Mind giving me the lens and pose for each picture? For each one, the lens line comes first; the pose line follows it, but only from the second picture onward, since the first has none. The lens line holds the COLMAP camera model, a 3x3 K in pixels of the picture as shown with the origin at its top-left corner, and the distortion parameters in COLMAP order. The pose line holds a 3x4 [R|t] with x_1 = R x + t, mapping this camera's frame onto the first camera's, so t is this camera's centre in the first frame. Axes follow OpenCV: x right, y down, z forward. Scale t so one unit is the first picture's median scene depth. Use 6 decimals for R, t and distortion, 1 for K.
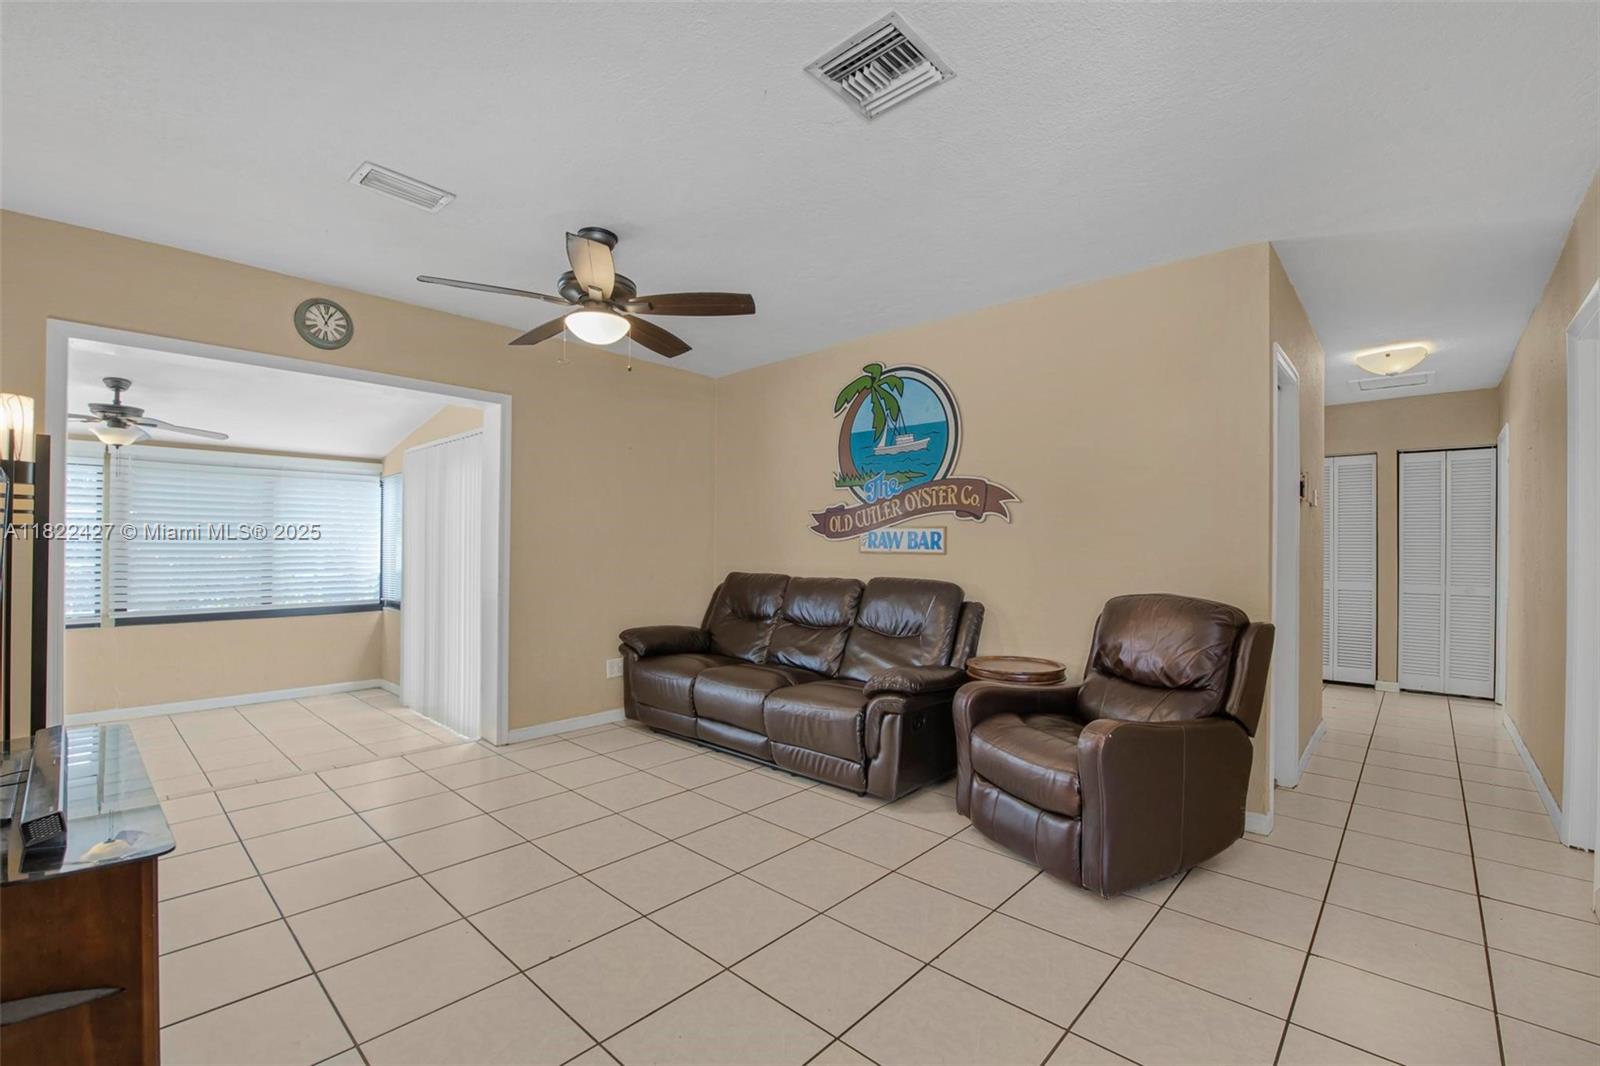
lens RADIAL K [[691.9, 0, 808.9], [0, 691.9, 539.1], [0, 0, 1]] dist [-0.024151, 0.000026]
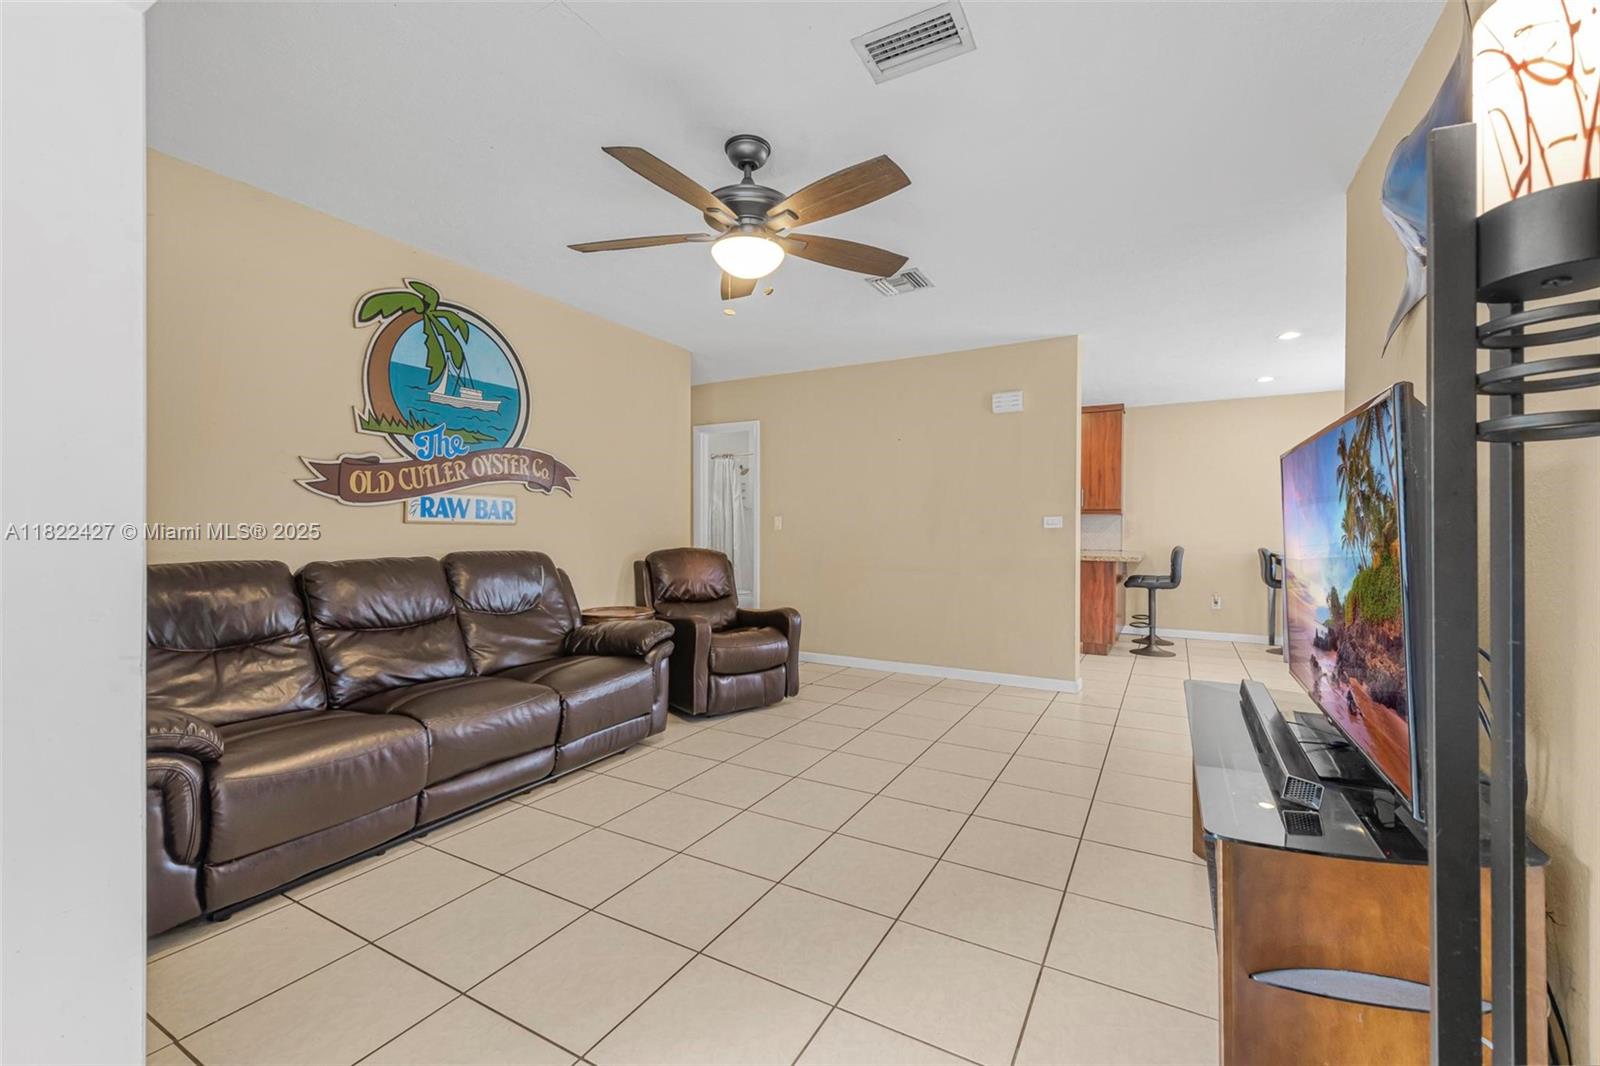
lens RADIAL K [[657.7, 0, 794.6], [0, 657.7, 537.5], [0, 0, 1]] dist [0.001568, -0.000727]
pose [[-0.230710, -0.014471, 0.972915, -0.768094], [-0.009490, 0.999875, 0.012621, 0.023607], [-0.972976, -0.006321, -0.230819, 0.786187]]
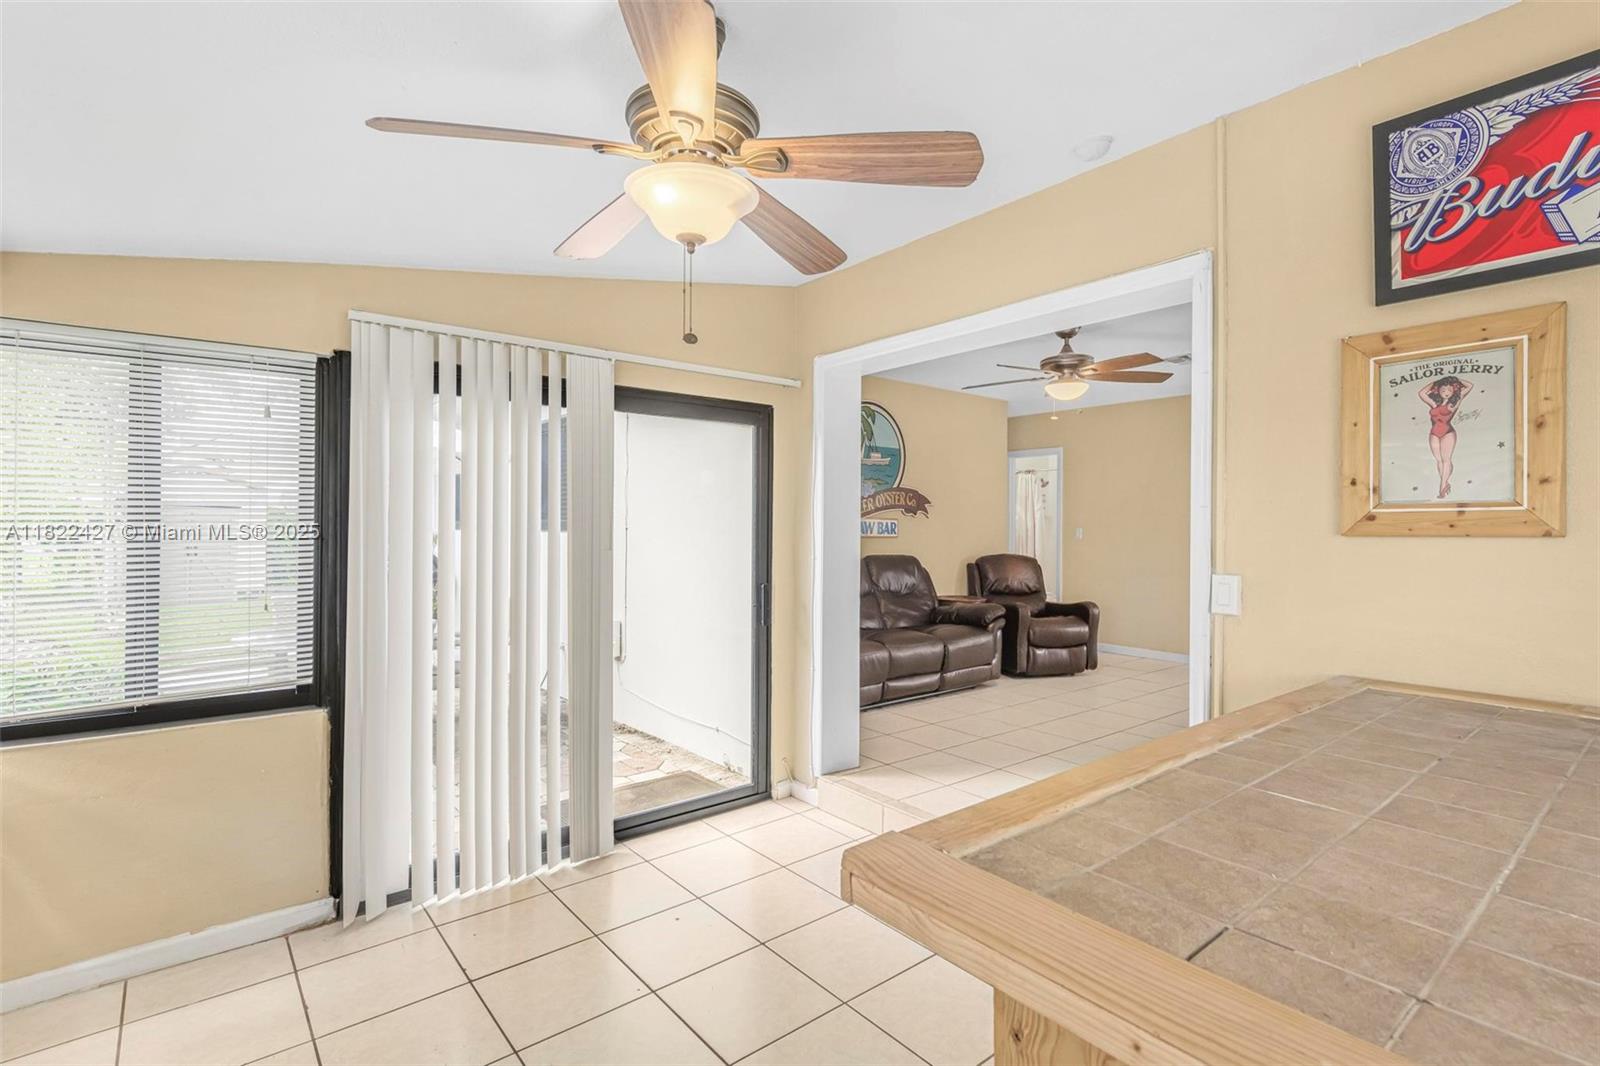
lens RADIAL K [[748.7, 0, 803.6], [0, 748.7, 524.0], [0, 0, 1]] dist [-0.000623, -0.000079]
pose [[0.134830, 0.003233, 0.990863, -1.367960], [-0.012313, 0.999923, -0.001587, -0.002075], [-0.990792, -0.011986, 0.134860, 0.932339]]
